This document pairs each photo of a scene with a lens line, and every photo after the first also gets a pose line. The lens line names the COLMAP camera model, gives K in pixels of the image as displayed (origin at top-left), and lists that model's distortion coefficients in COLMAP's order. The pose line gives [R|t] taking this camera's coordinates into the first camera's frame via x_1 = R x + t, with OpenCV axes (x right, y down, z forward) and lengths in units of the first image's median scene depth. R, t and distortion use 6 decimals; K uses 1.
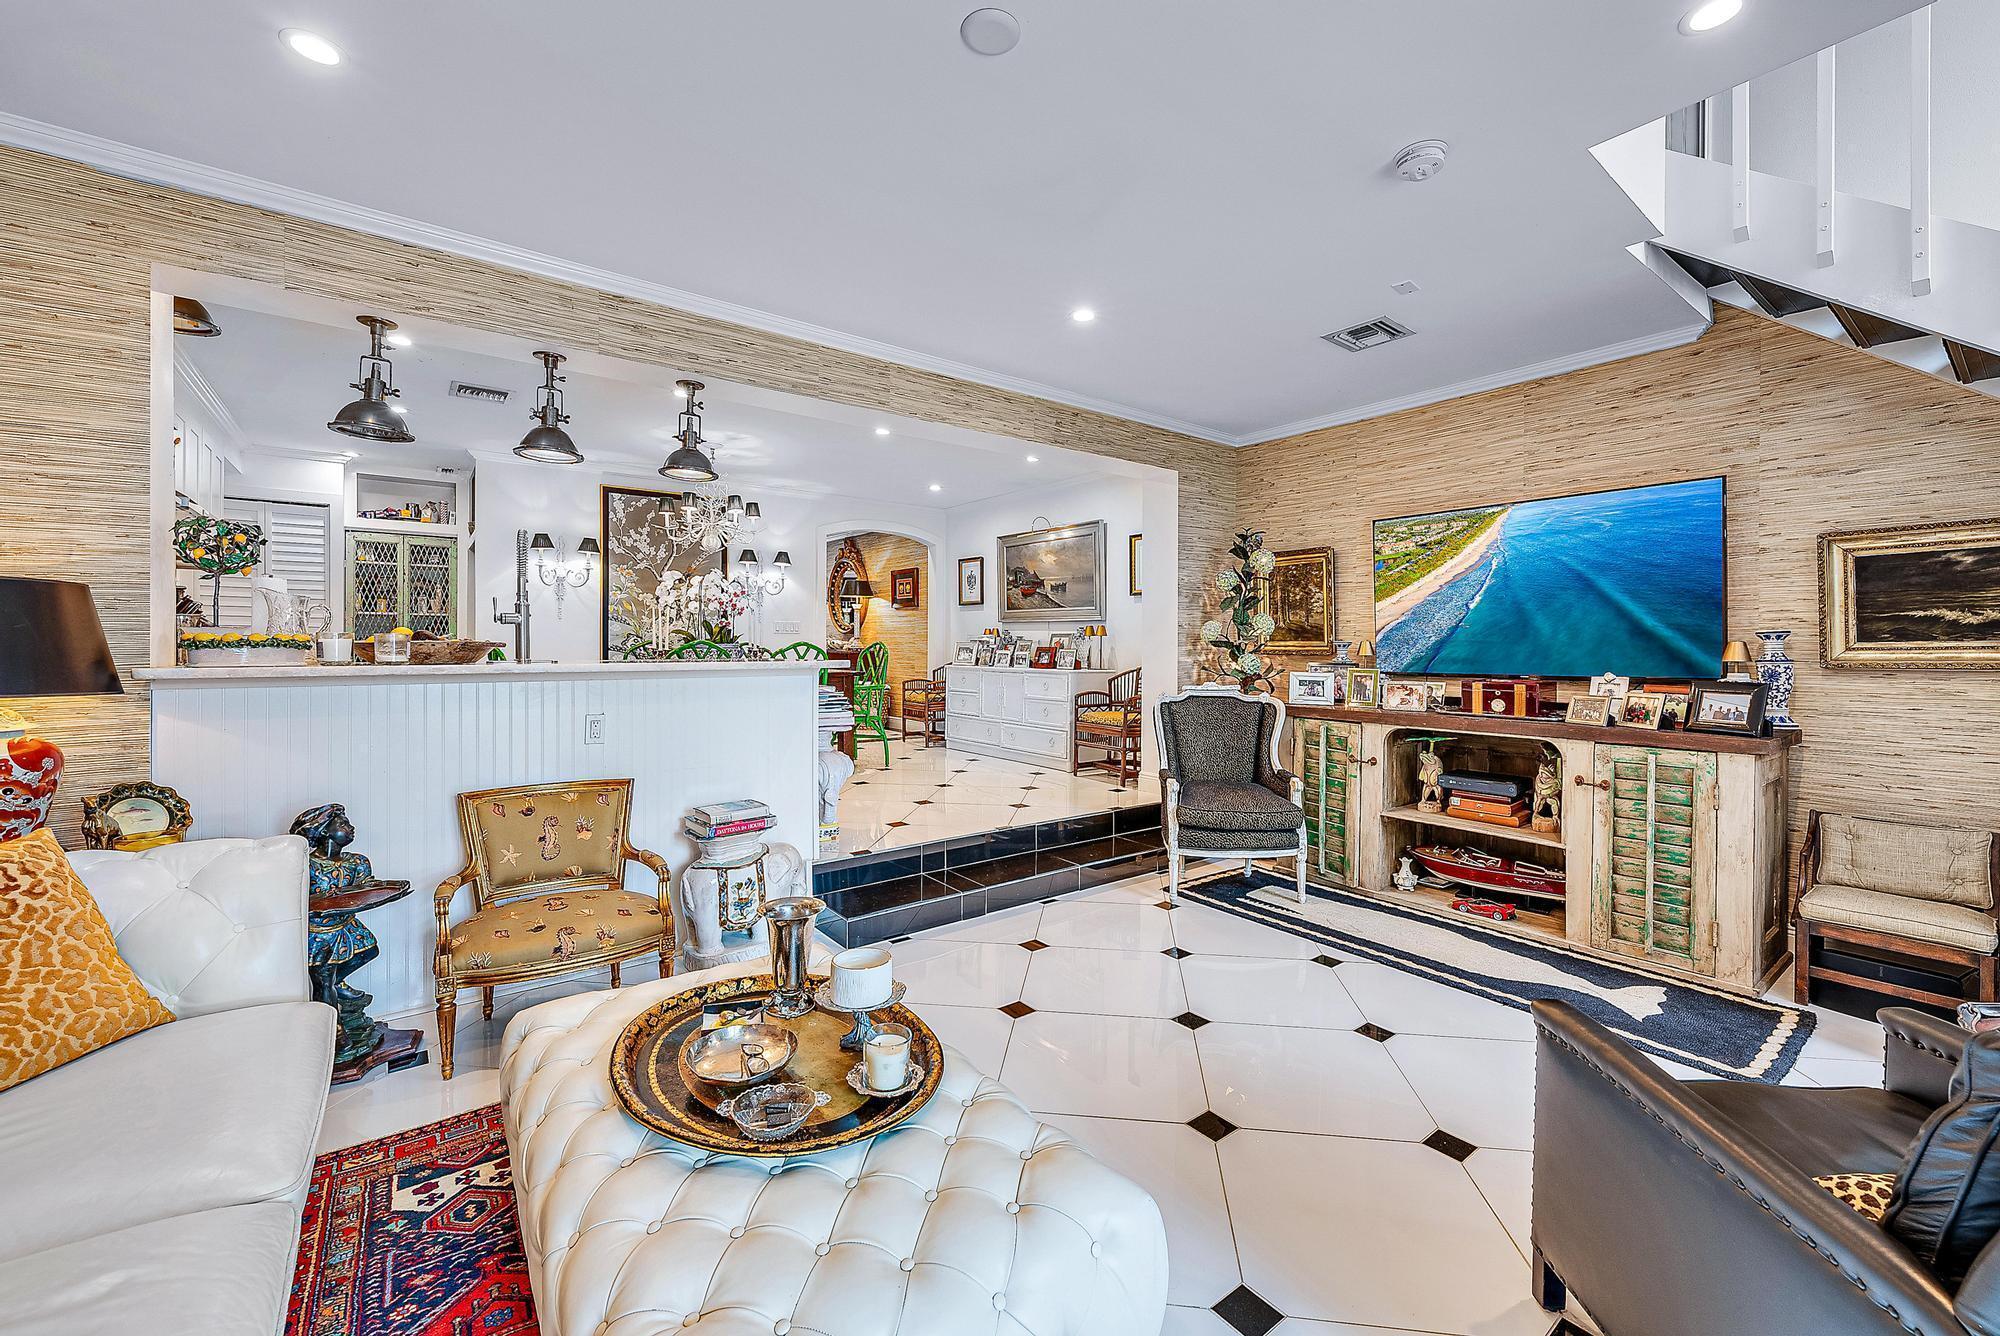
lens RADIAL K [[790.2, 0, 1010.8], [0, 790.2, 654.3], [0, 0, 1]] dist [-0.000874, -0.000211]
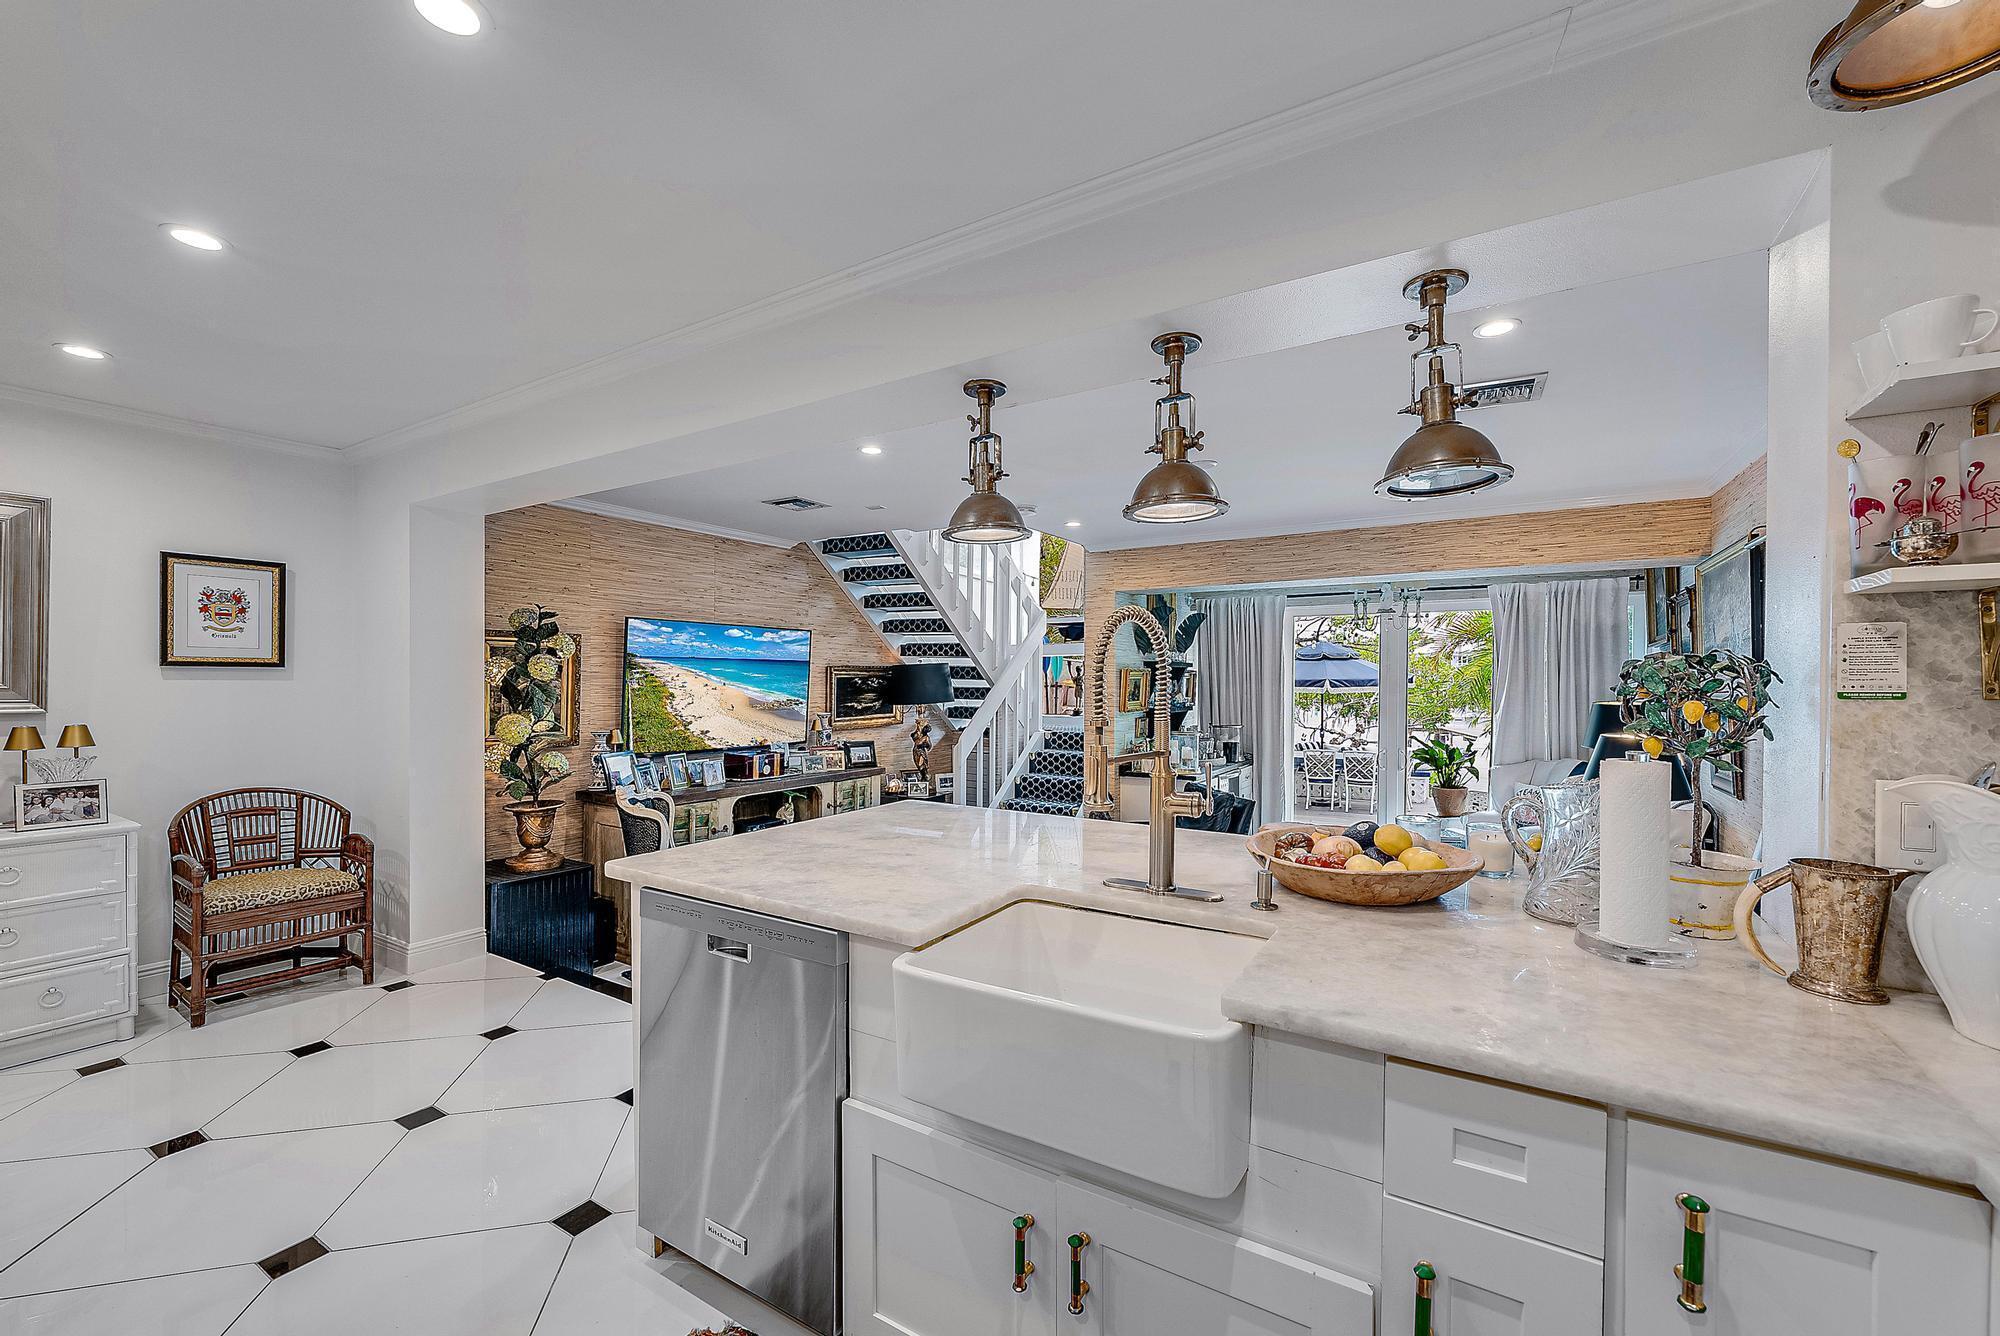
lens RADIAL K [[795.6, 0, 1009.9], [0, 795.6, 685.6], [0, 0, 1]] dist [-0.001033, -0.000157]
pose [[-0.350587, -0.011567, 0.936459, -0.908504], [0.006501, 0.999870, 0.014784, -0.108620], [-0.936508, 0.011271, -0.350466, 1.092403]]
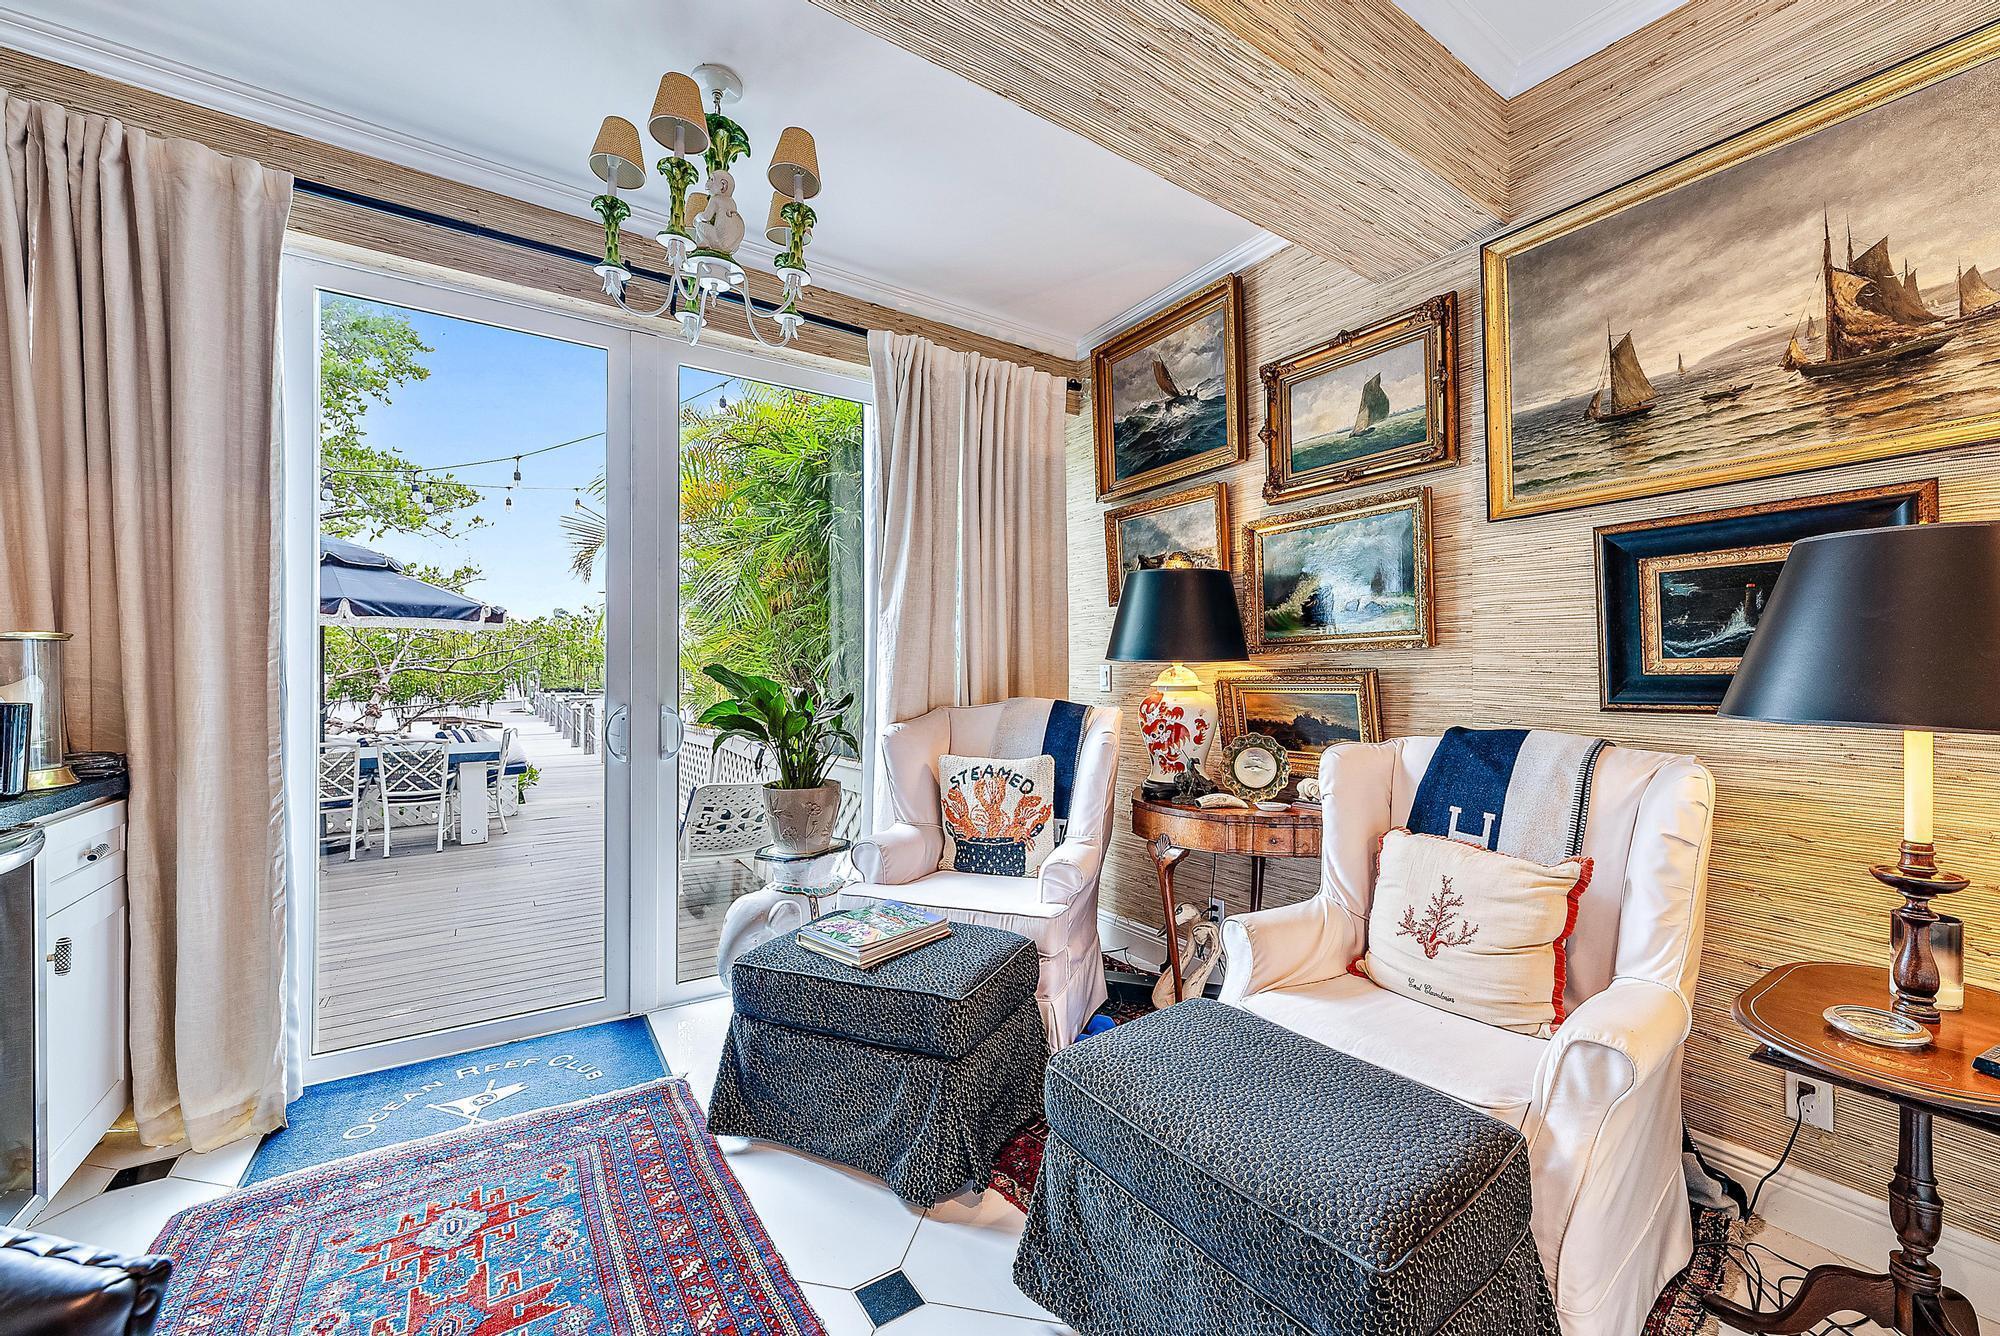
lens RADIAL K [[779.8, 0, 1007.0], [0, 779.8, 678.1], [0, 0, 1]] dist [-0.001626, -0.000433]
pose [[-0.997431, -0.007125, 0.071274, 0.137932], [-0.005921, 0.999836, 0.017093, 0.034645], [-0.071384, 0.016628, -0.997310, 0.286674]]
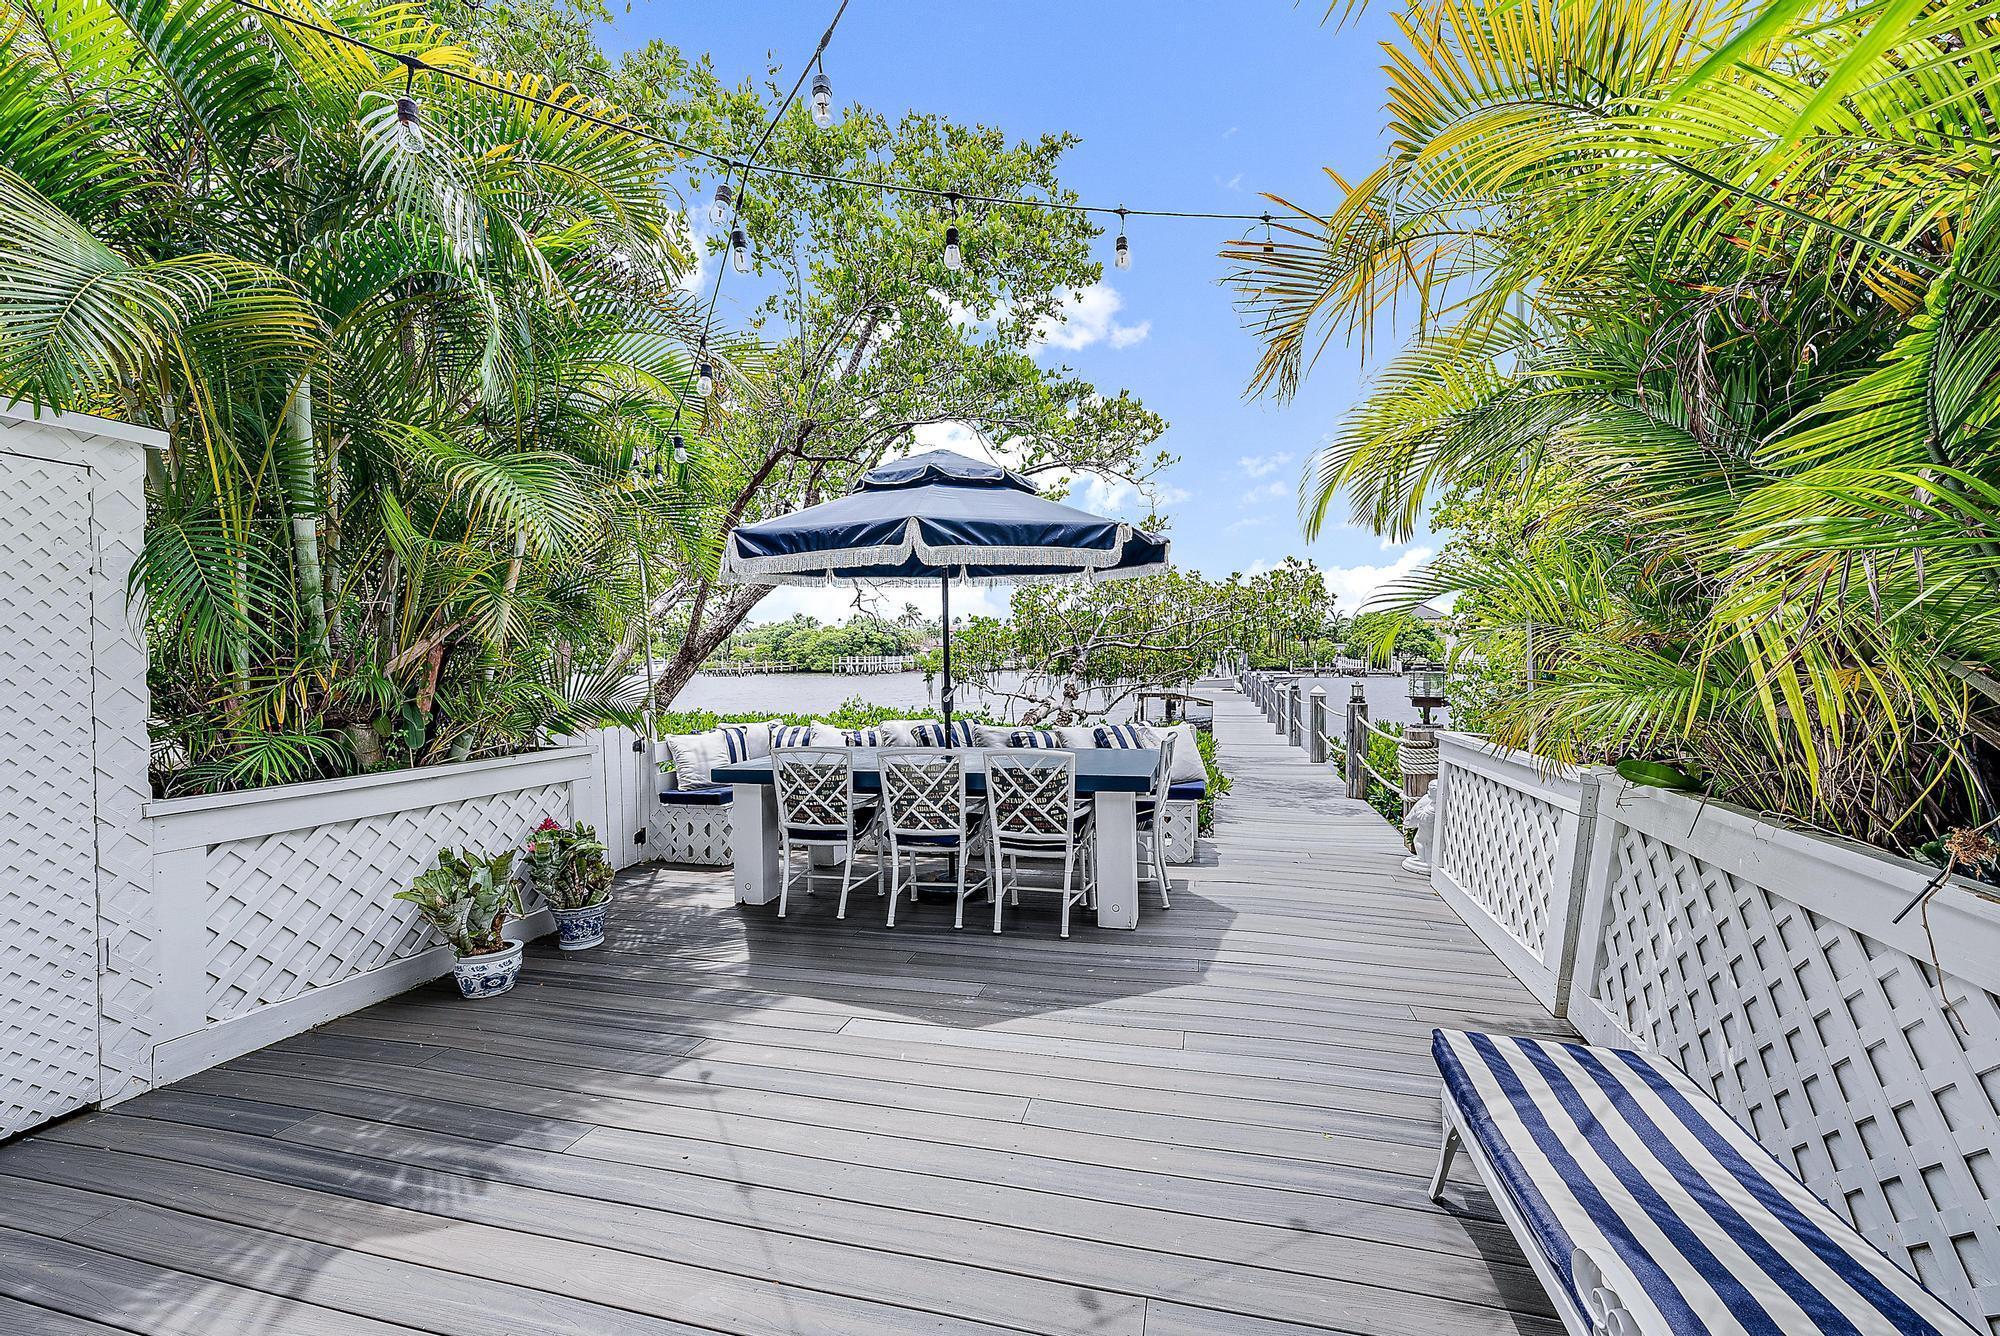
lens RADIAL K [[790.2, 0, 1010.8], [0, 790.2, 654.3], [0, 0, 1]] dist [-0.000874, -0.000211]
pose [[-0.615790, 0.002956, 0.787905, 0.702742], [0.016485, 0.999822, 0.009133, 0.066206], [-0.787738, 0.018613, -0.615729, -0.602037]]
